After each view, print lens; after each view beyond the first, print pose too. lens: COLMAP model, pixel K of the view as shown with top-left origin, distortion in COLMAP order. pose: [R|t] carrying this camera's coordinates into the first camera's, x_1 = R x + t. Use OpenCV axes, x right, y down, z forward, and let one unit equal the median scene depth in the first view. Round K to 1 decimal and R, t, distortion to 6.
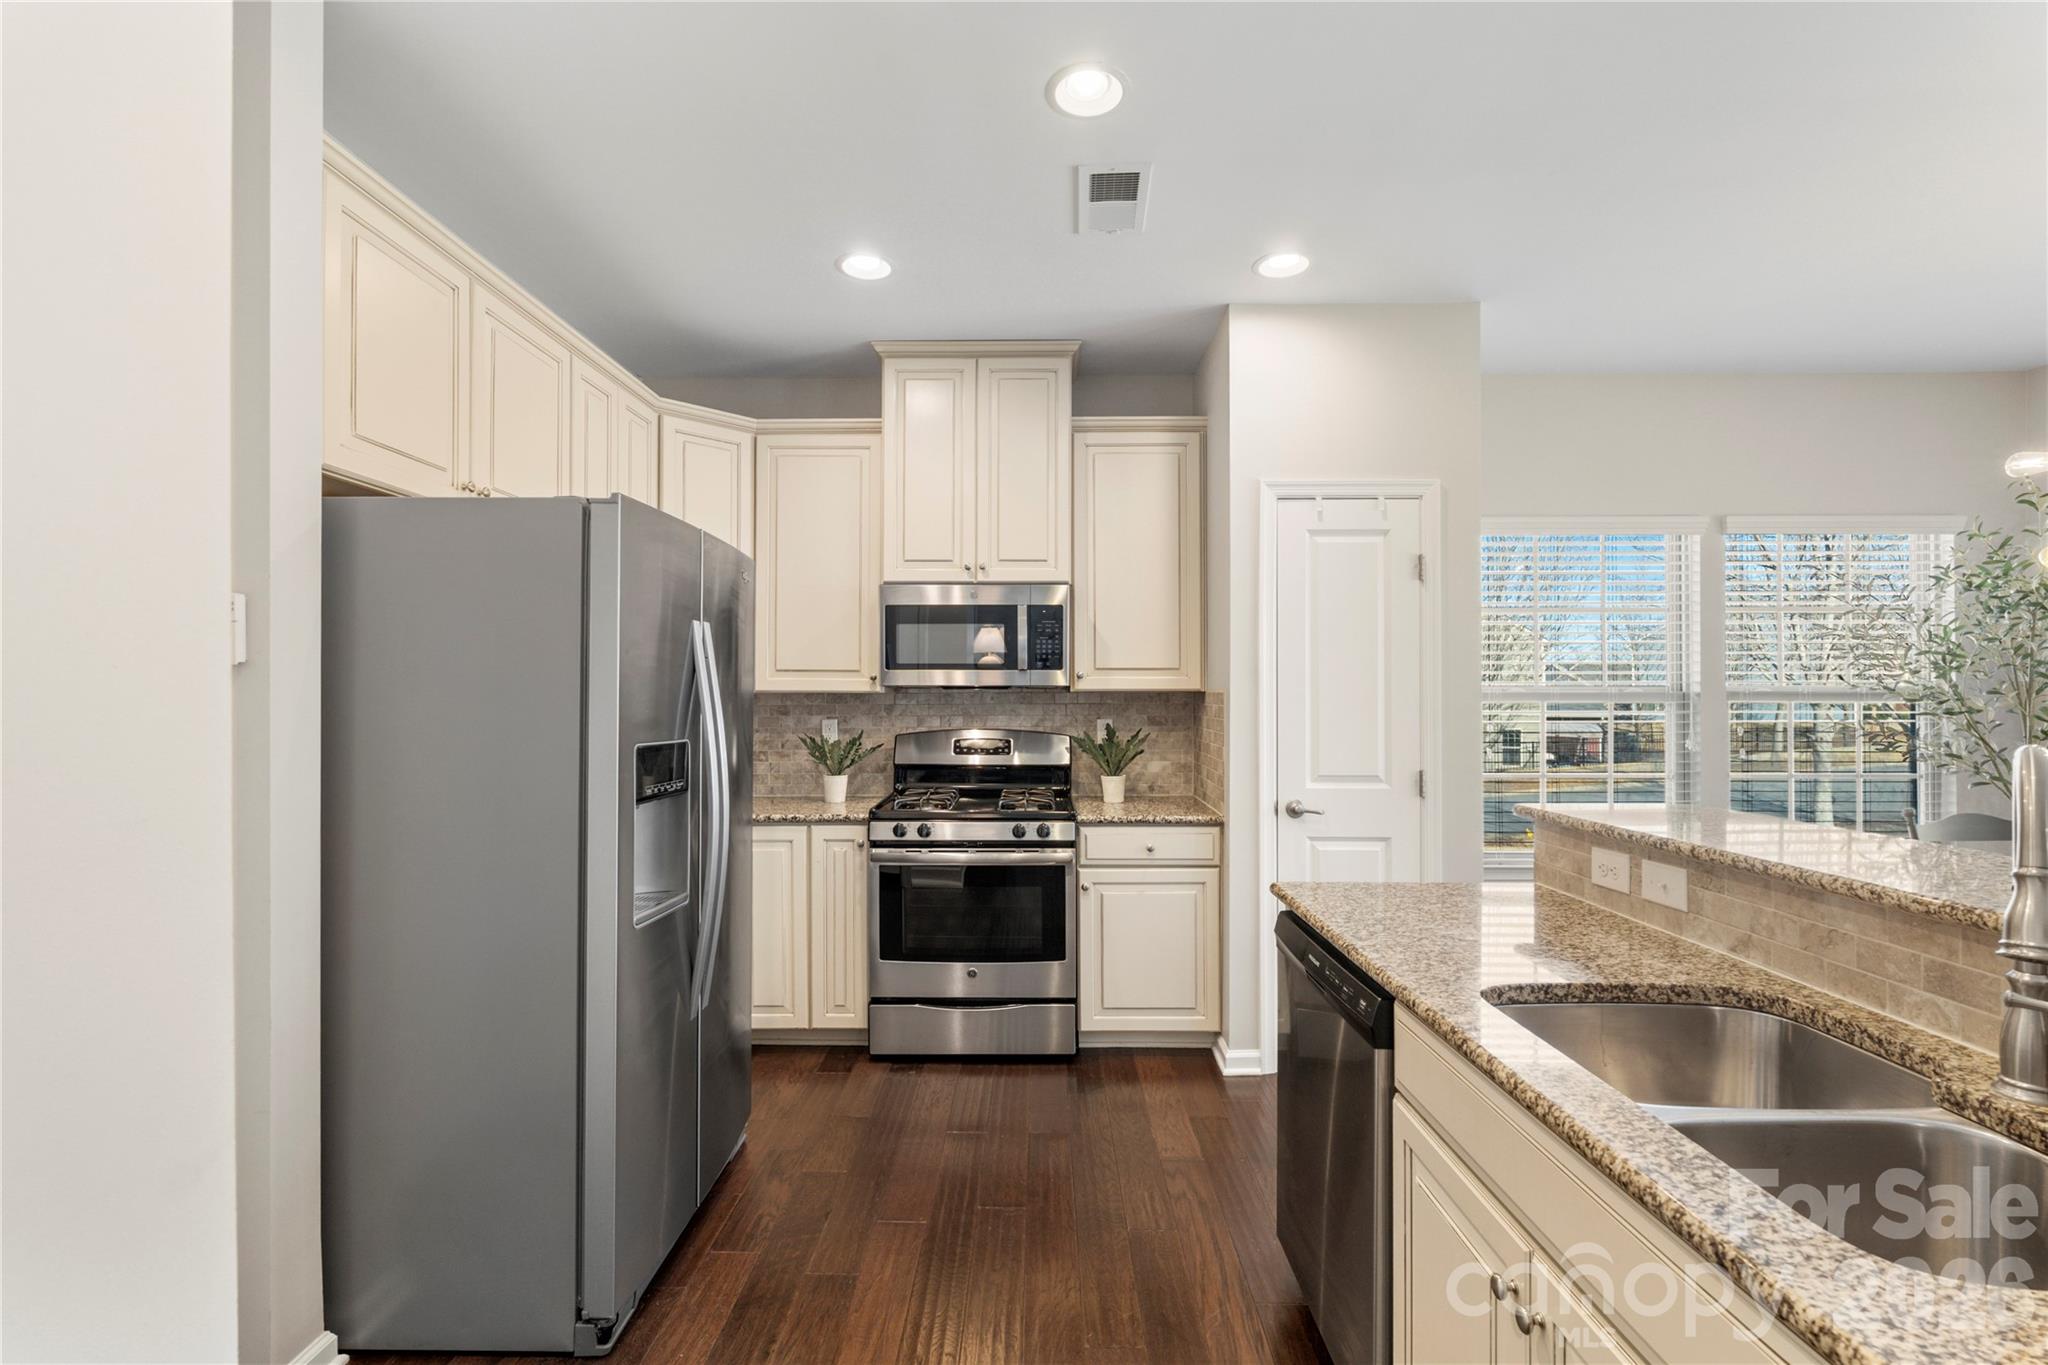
lens RADIAL K [[924.5, 0, 1024.3], [0, 924.5, 703.0], [0, 0, 1]] dist [0.001026, -0.000134]
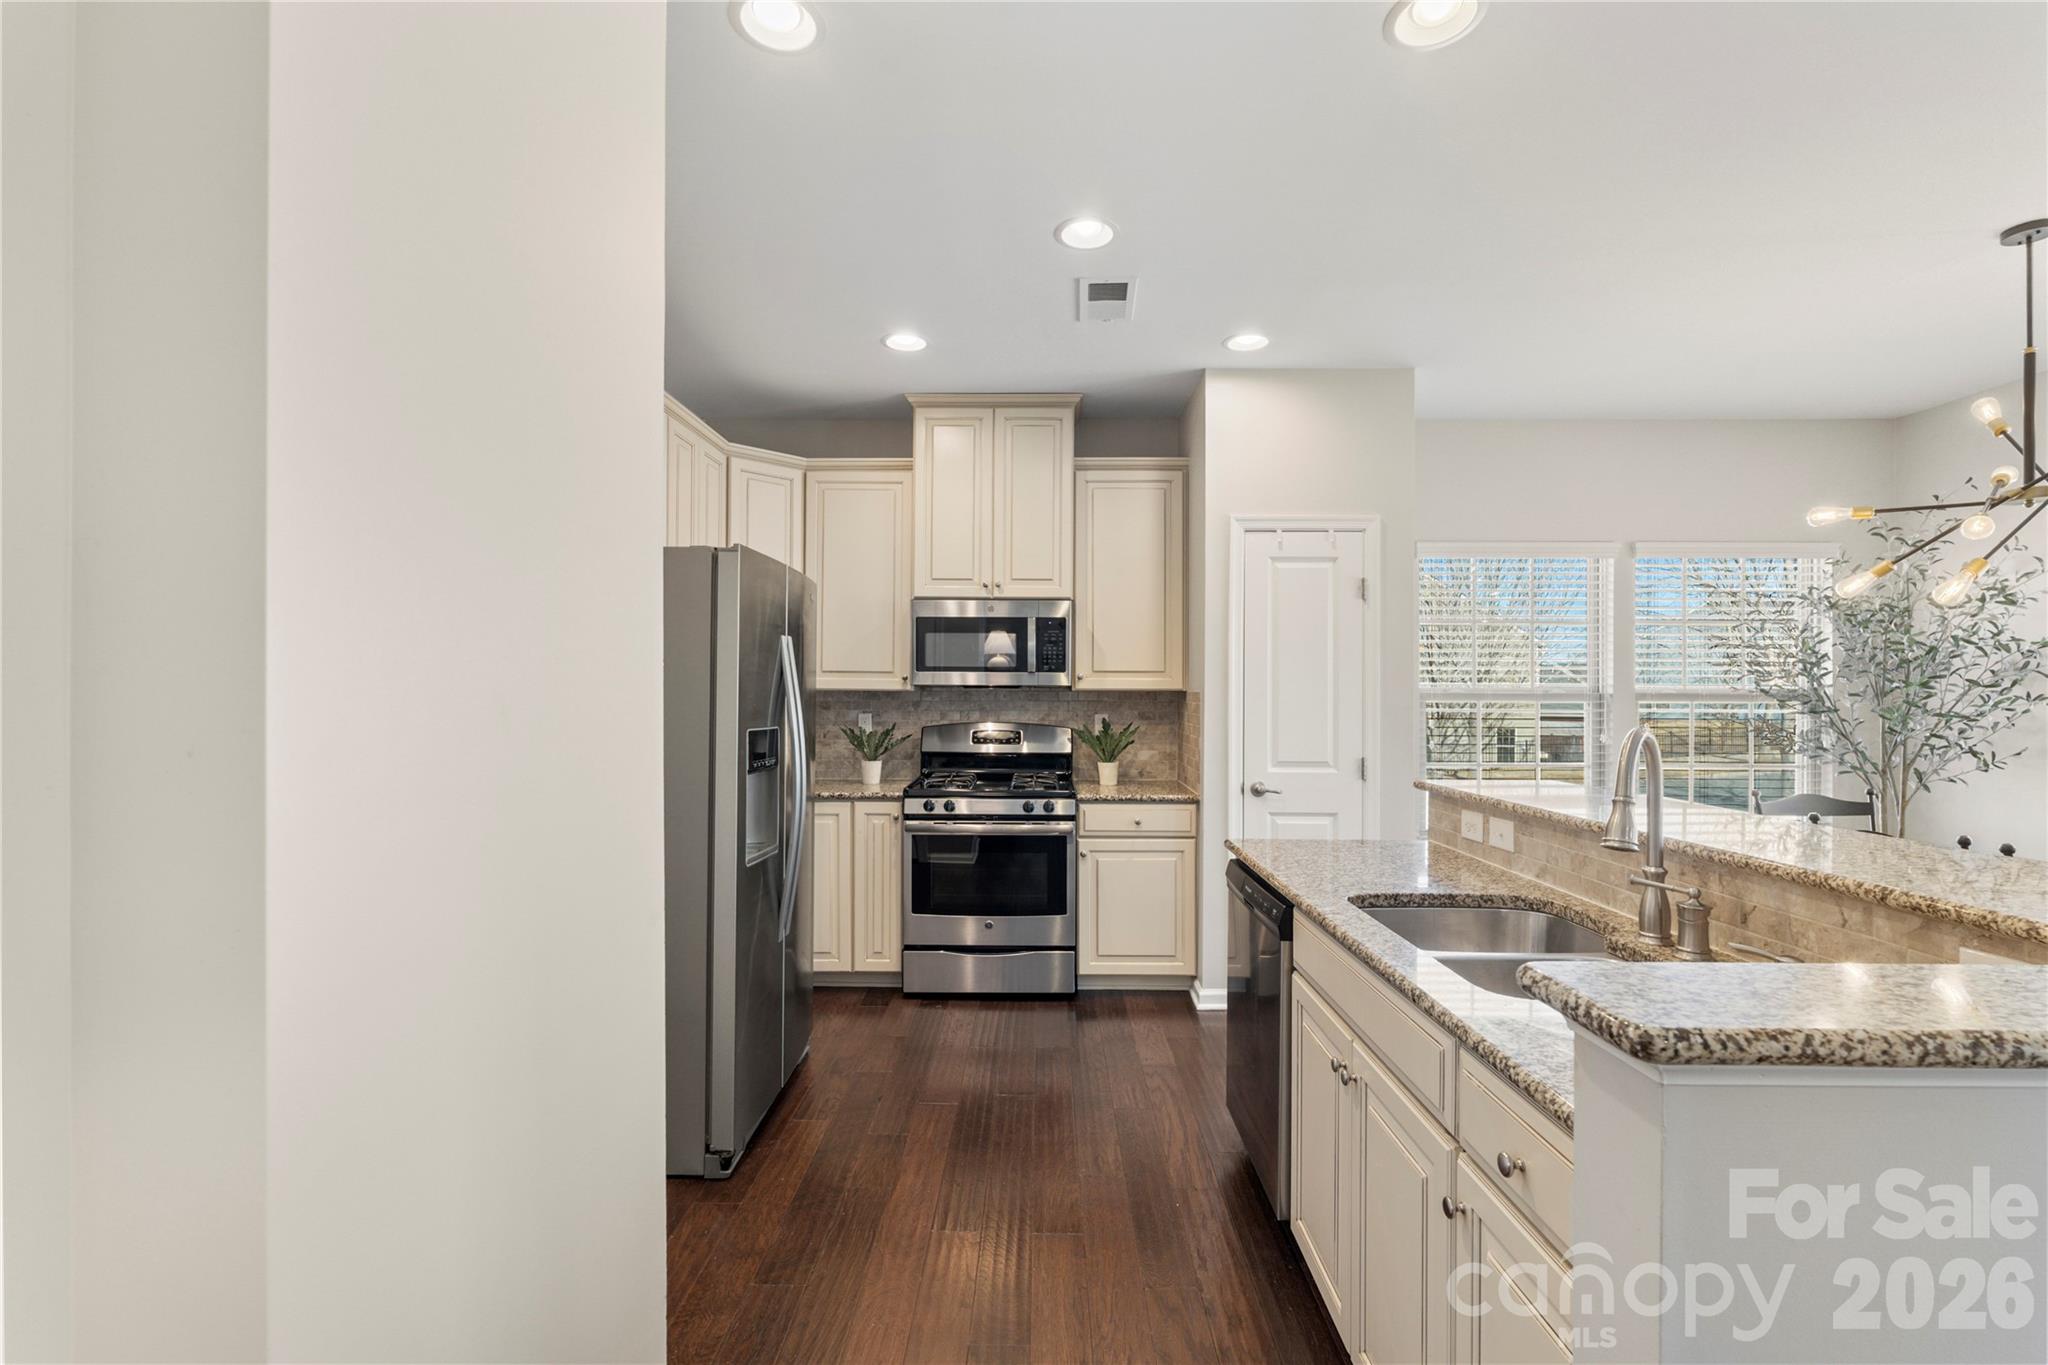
lens RADIAL K [[912.3, 0, 1023.4], [0, 912.3, 697.0], [0, 0, 1]] dist [-0.001260, -0.000349]
pose [[0.999980, 0.004730, -0.004312, -0.007681], [-0.004745, 0.999983, -0.003533, 0.000258], [0.004295, 0.003553, 0.999984, -0.181867]]
